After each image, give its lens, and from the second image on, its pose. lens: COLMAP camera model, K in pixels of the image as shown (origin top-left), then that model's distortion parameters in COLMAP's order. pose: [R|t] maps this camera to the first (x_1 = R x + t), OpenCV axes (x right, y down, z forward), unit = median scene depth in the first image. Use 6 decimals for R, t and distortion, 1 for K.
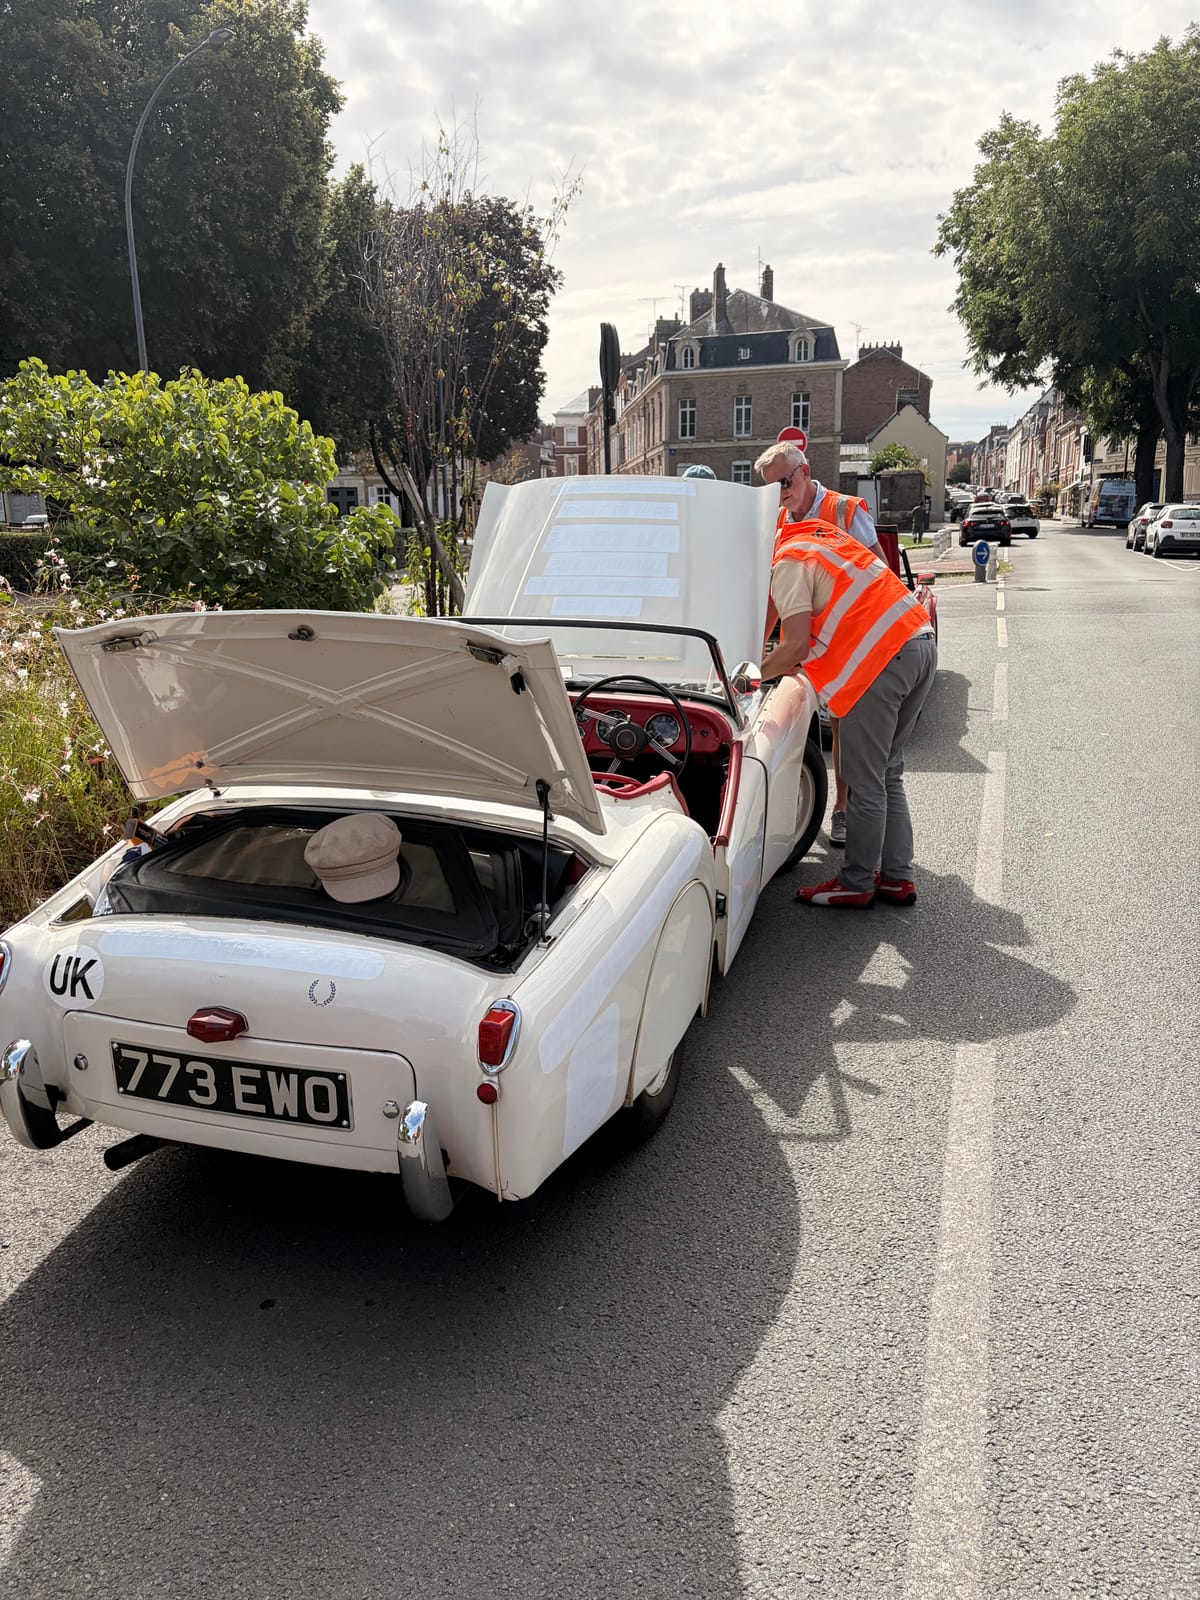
lens RADIAL K [[1131.3, 0, 555.1], [0, 1131.3, 800.5], [0, 0, 1]] dist [0.108930, -0.100762]
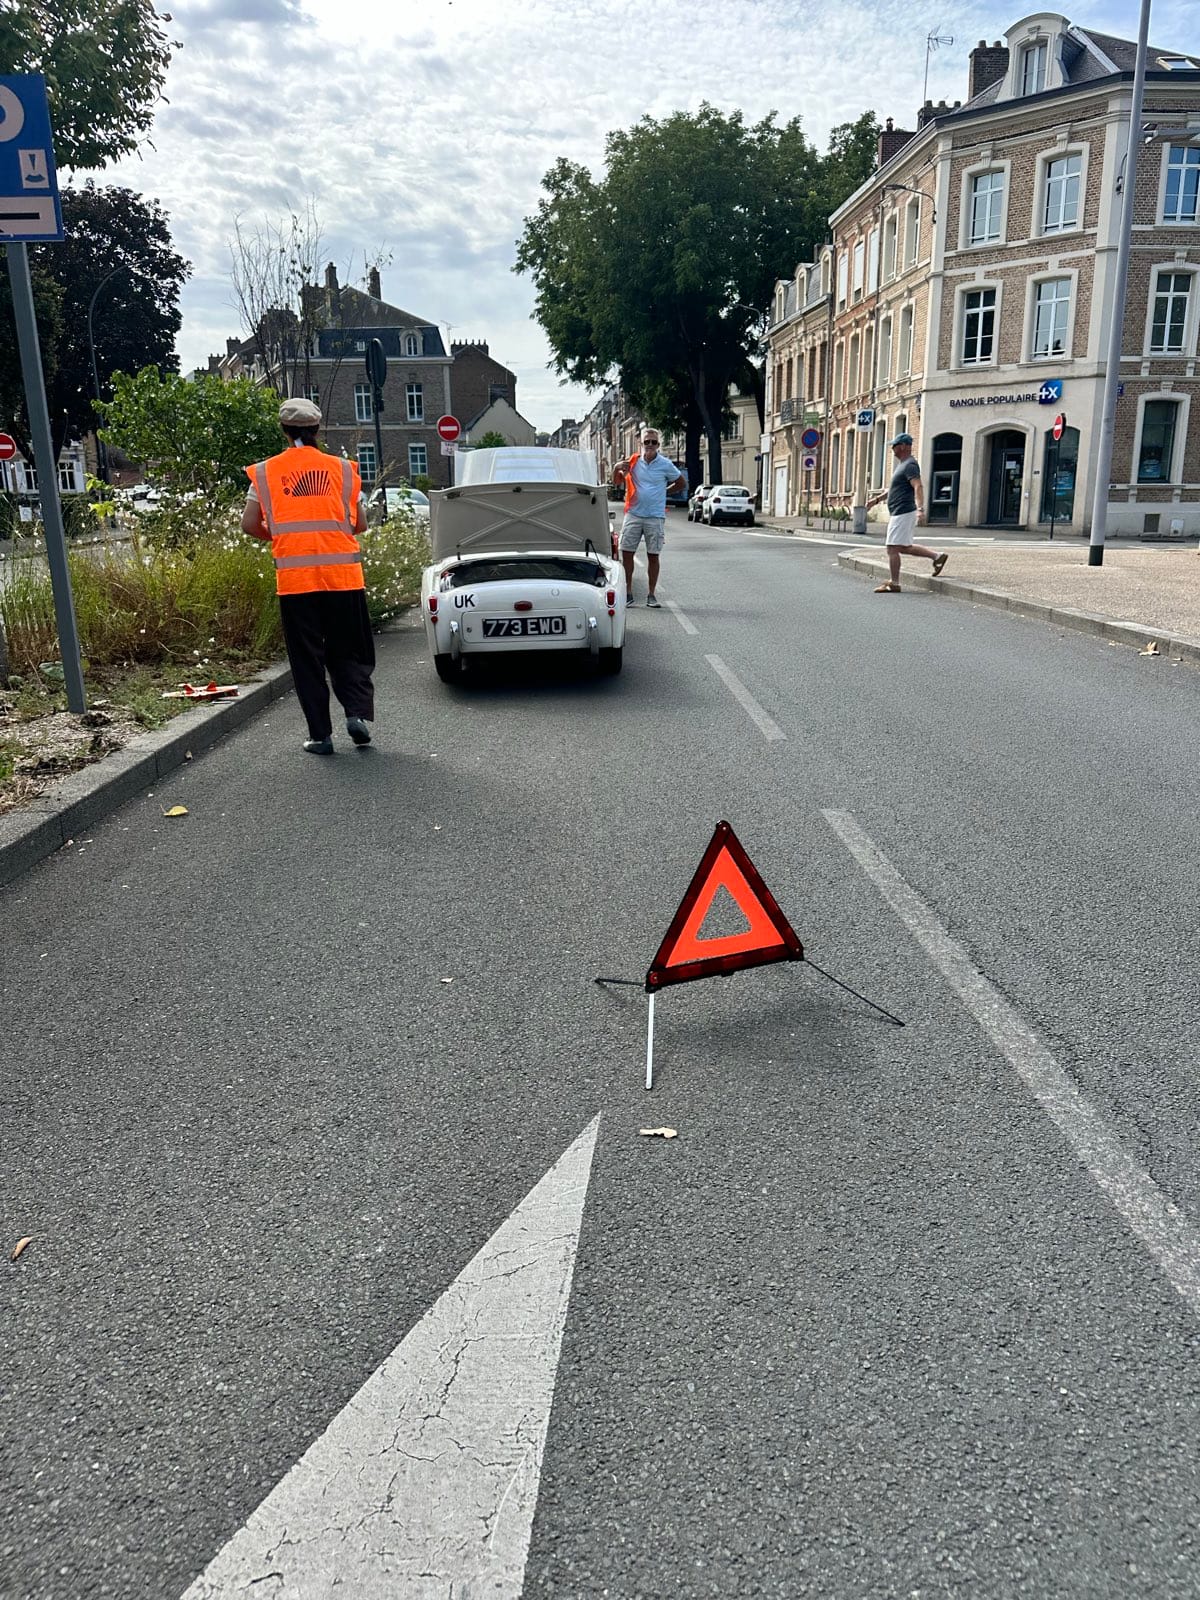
lens RADIAL K [[1131.3, 0, 555.1], [0, 1131.3, 800.5], [0, 0, 1]] dist [0.108930, -0.100762]
pose [[0.940382, -0.093236, 0.327091, -1.139365], [0.089460, 0.995635, 0.026605, 0.576832], [-0.328144, 0.004242, 0.944618, -1.822352]]
